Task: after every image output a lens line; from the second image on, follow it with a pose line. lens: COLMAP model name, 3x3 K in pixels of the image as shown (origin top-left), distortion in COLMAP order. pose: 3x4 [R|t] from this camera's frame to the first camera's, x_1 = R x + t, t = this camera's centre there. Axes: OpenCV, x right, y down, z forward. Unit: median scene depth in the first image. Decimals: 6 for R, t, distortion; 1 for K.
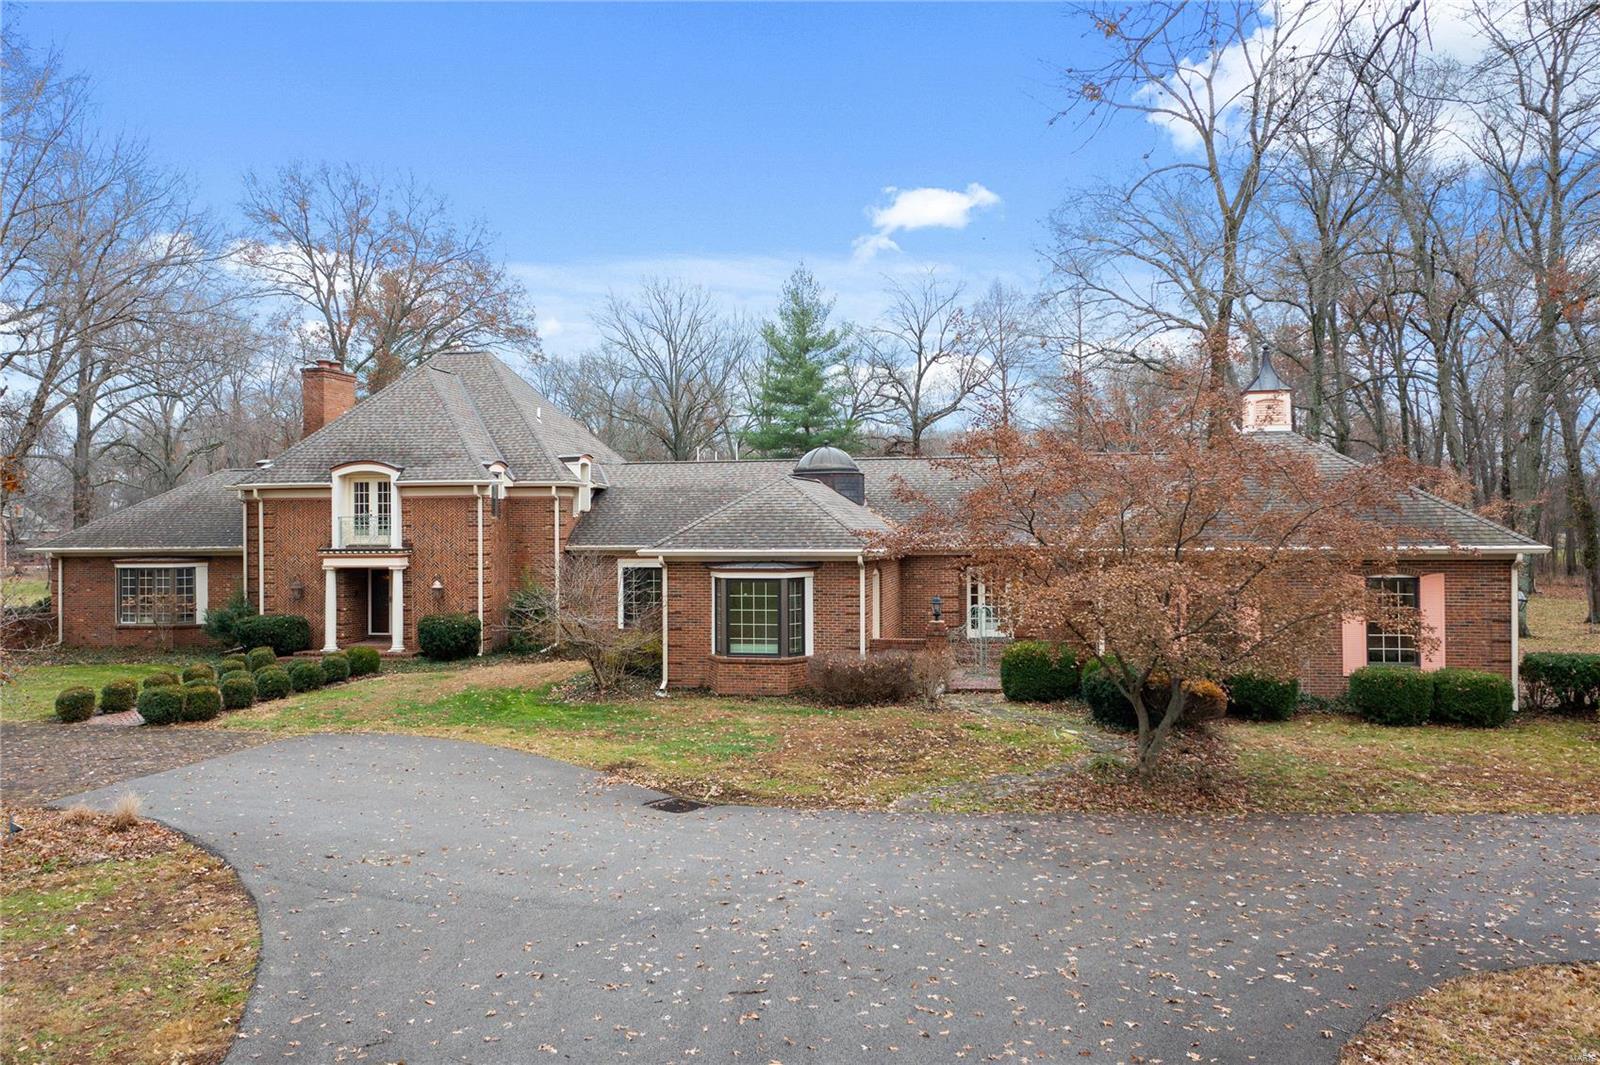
lens RADIAL K [[1283.6, 0, 797.2], [0, 1283.6, 524.1], [0, 0, 1]] dist [0.012605, -0.004583]
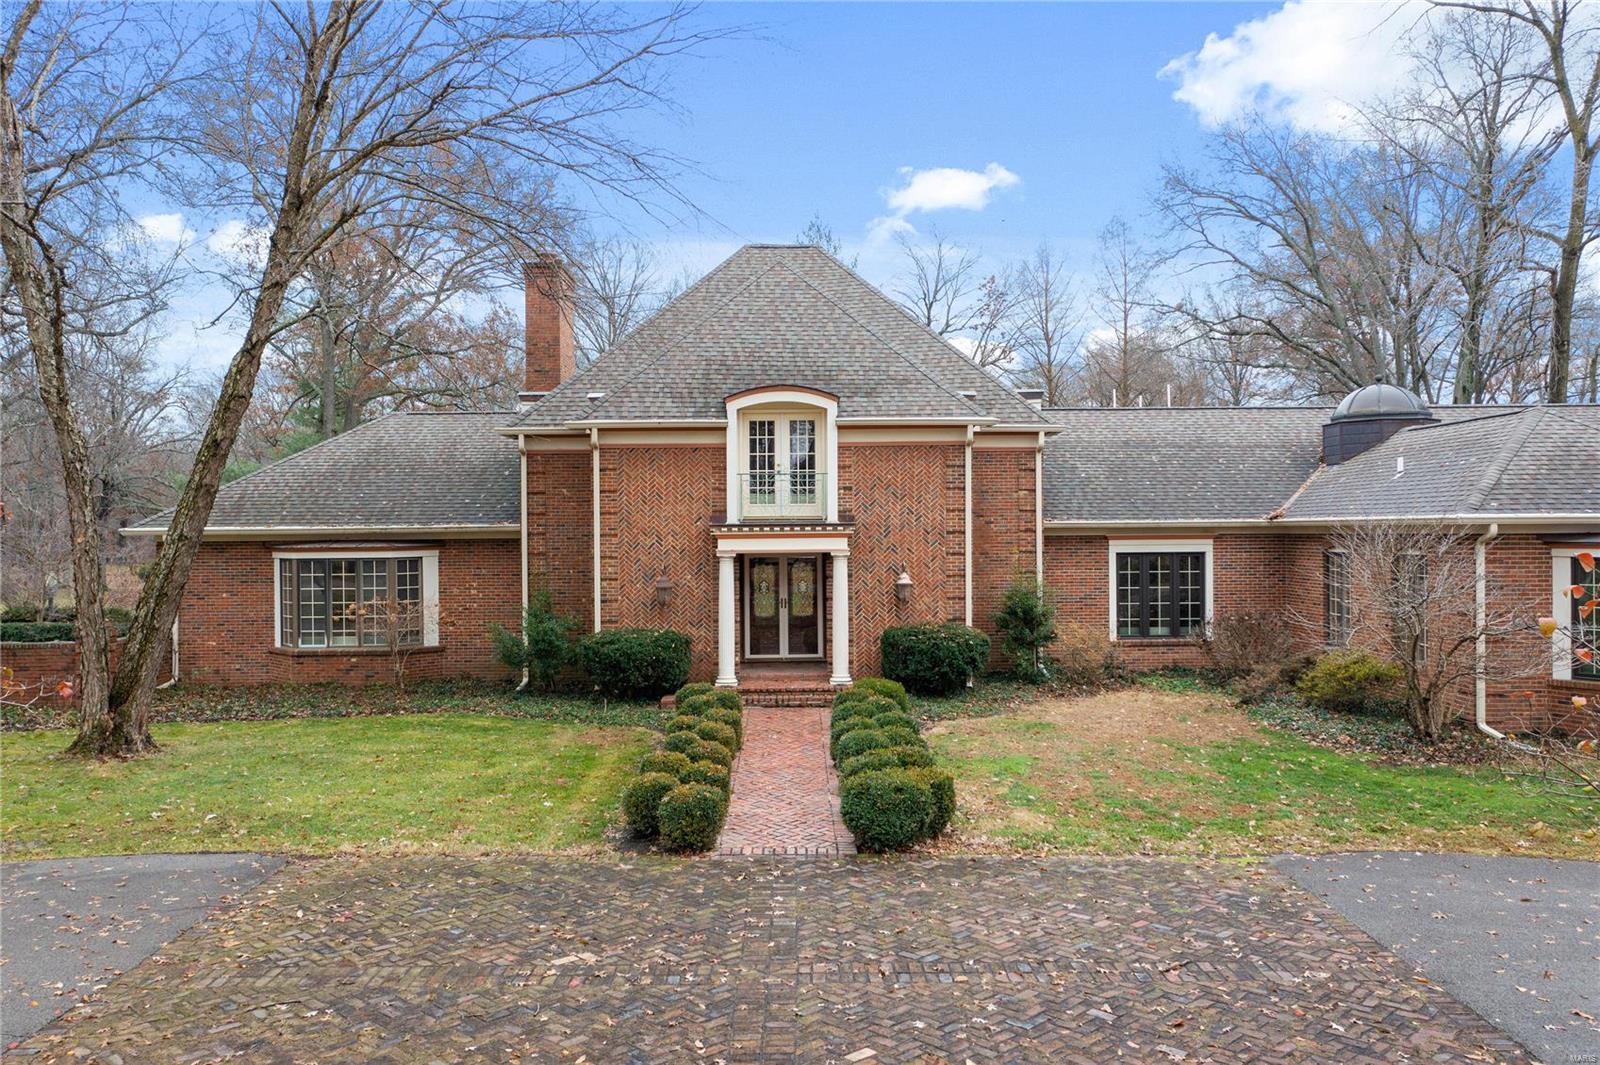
lens RADIAL K [[1283.6, 0, 797.2], [0, 1283.6, 533.7], [0, 0, 1]] dist [0.012605, -0.004583]
pose [[0.978282, -0.001227, 0.207274, -0.456039], [0.000824, 0.999998, 0.002031, 0.022662], [-0.207276, -0.001816, 0.978281, 0.369850]]
